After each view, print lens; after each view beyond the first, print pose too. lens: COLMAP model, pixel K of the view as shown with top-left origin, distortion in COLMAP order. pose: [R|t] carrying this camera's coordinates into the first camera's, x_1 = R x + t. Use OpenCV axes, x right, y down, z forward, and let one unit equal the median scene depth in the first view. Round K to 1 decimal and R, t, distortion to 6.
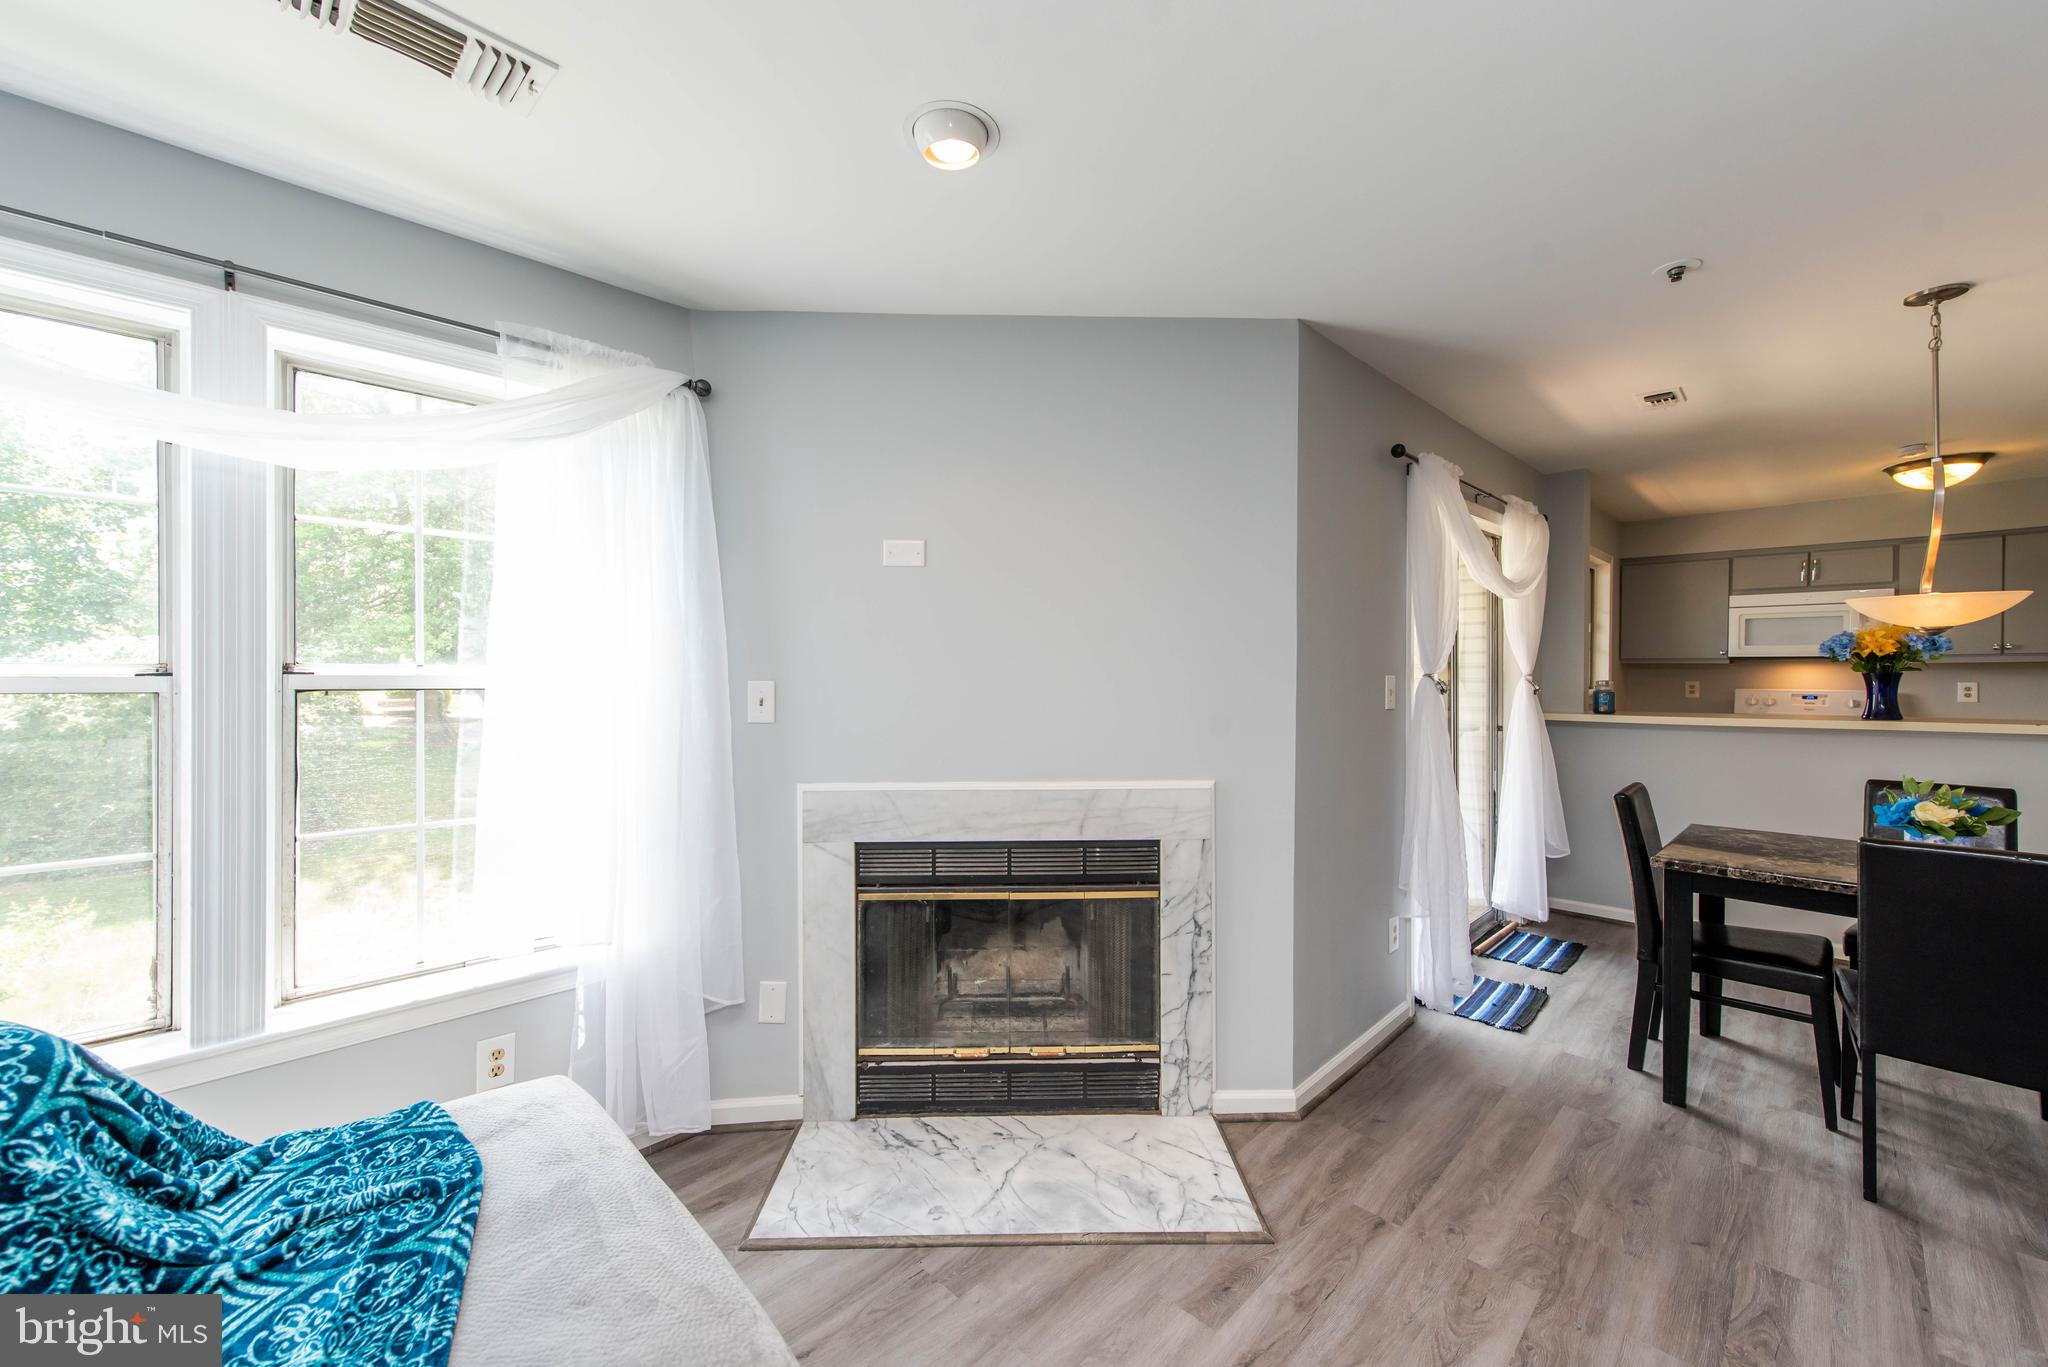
lens RADIAL K [[802.0, 0, 1030.2], [0, 802.0, 682.1], [0, 0, 1]] dist [0.019674, -0.005729]
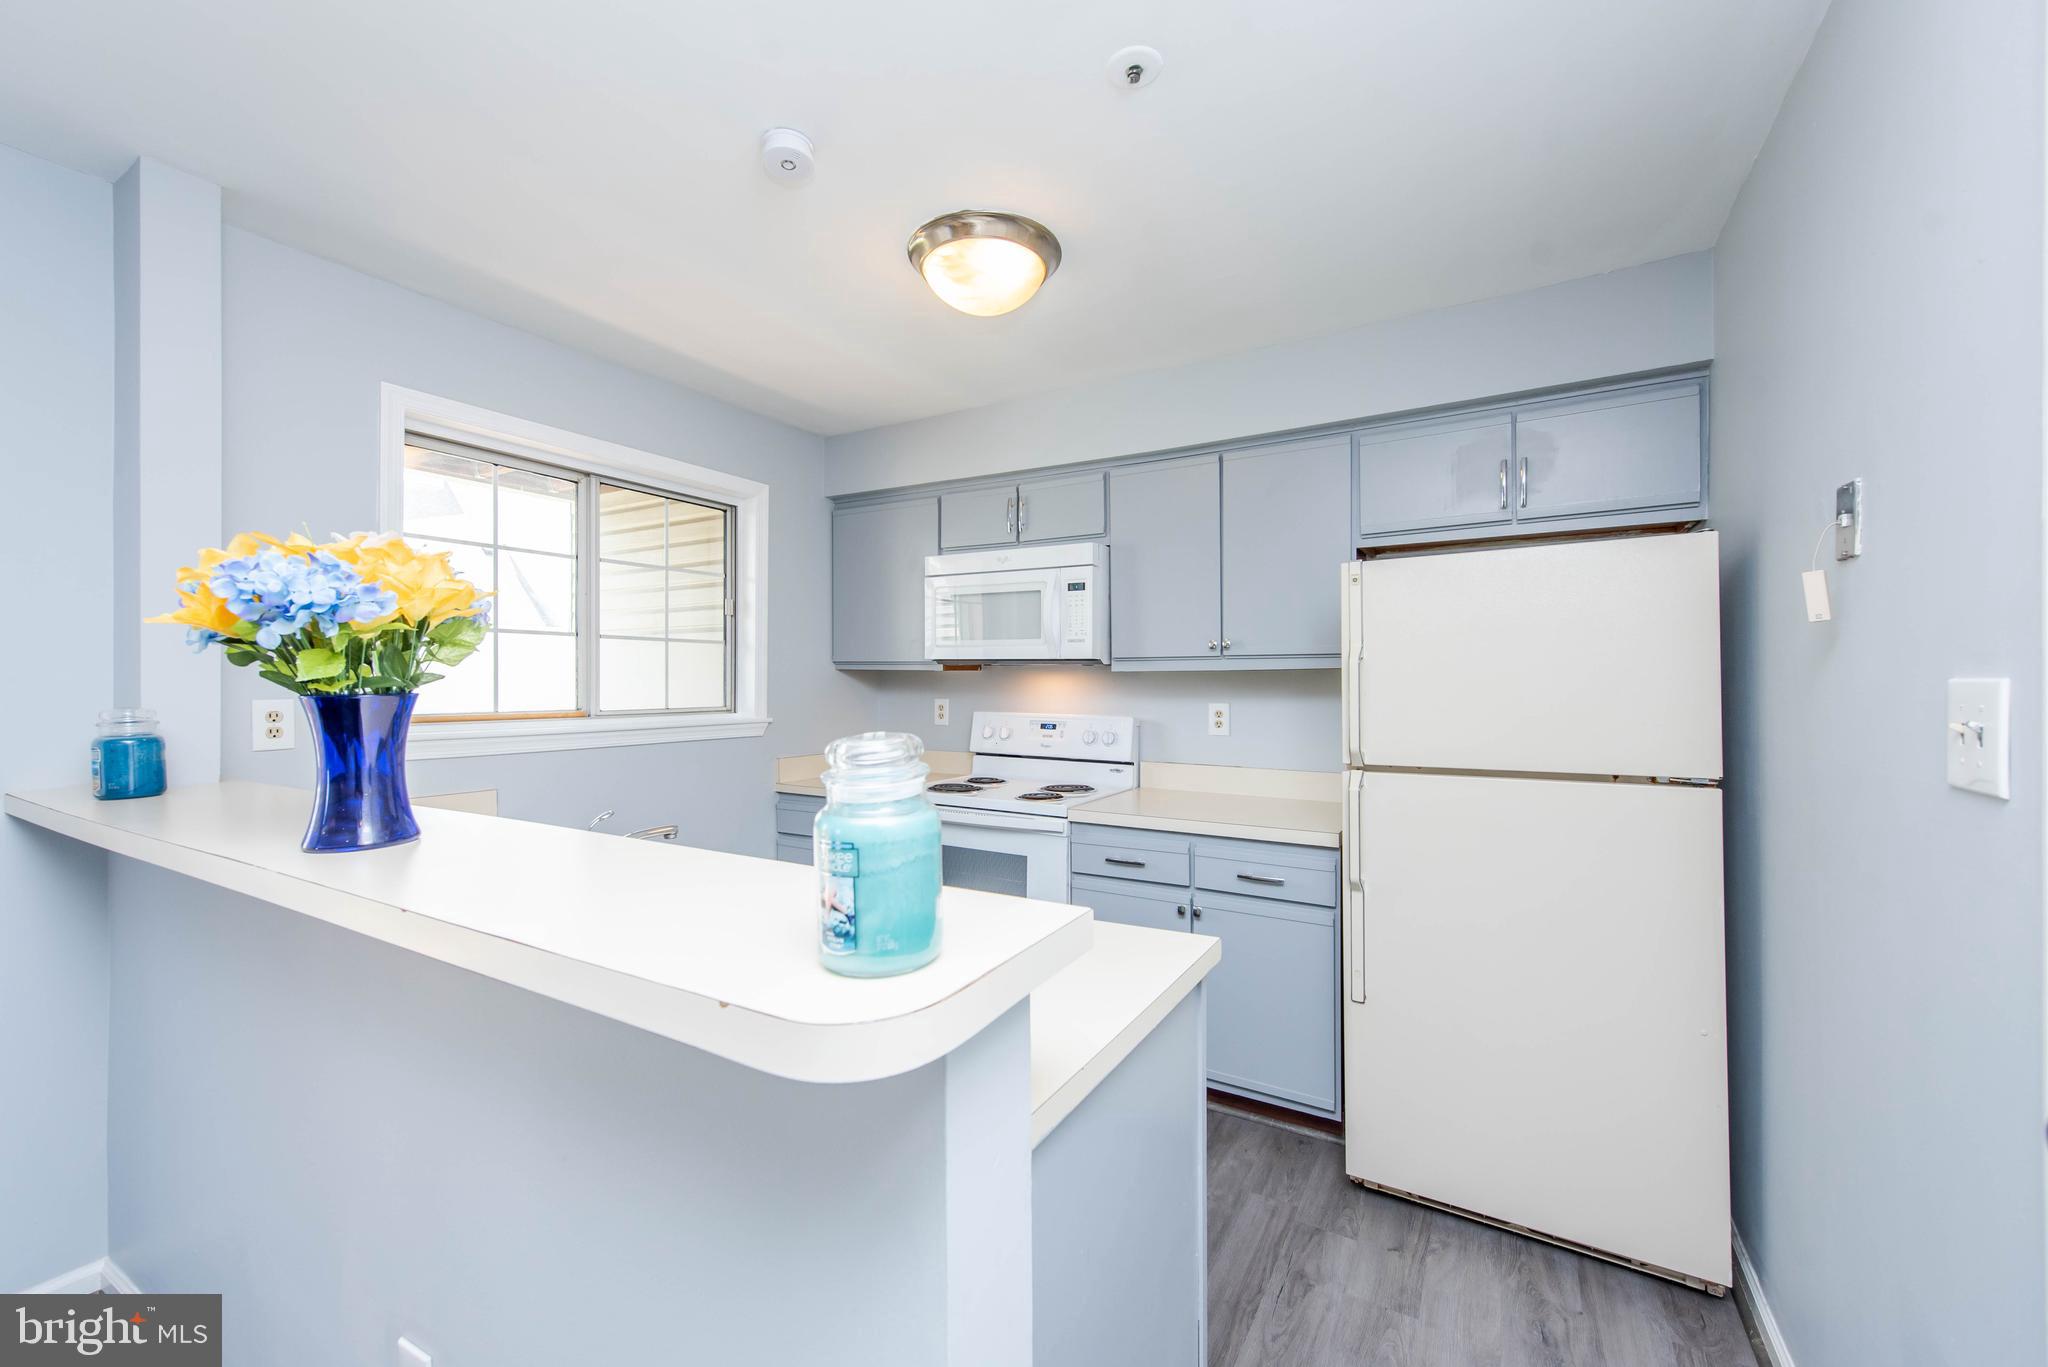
lens RADIAL K [[802.0, 0, 1030.2], [0, 802.0, 682.1], [0, 0, 1]] dist [0.019674, -0.005729]
pose [[0.970766, 0.005599, 0.239964, 1.802090], [-0.002995, 0.999933, -0.011217, -0.017662], [-0.240011, 0.010170, 0.970717, 0.927846]]
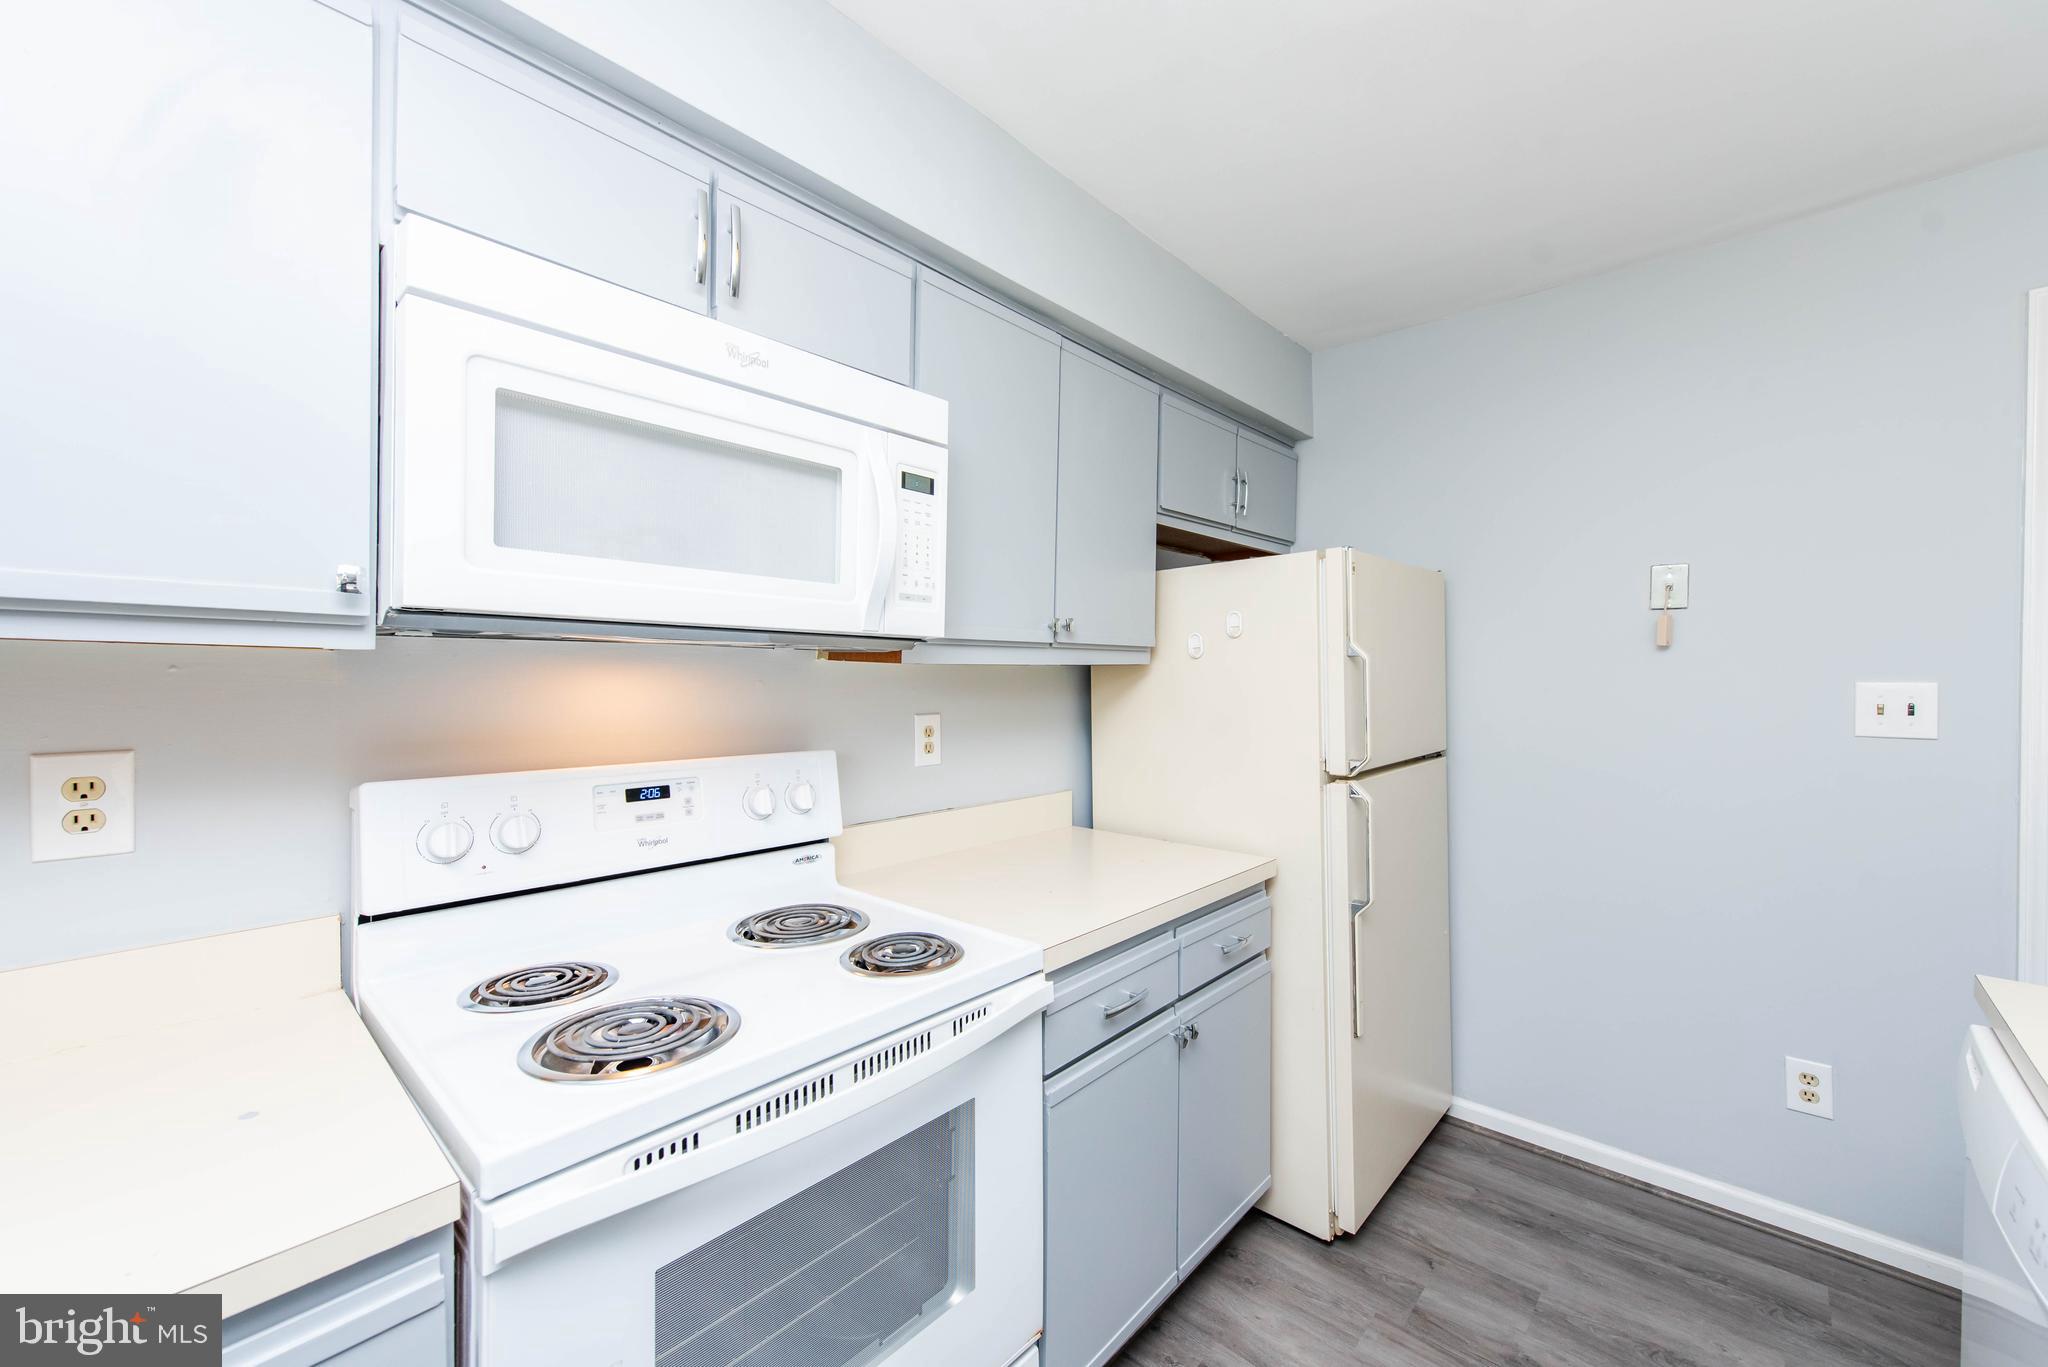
lens RADIAL K [[802.0, 0, 1030.2], [0, 802.0, 682.1], [0, 0, 1]] dist [0.019674, -0.005729]
pose [[-0.043675, -0.006764, 0.999023, 1.589050], [0.007029, 0.999950, 0.007078, -0.037309], [-0.999021, 0.007331, -0.043625, 2.010897]]
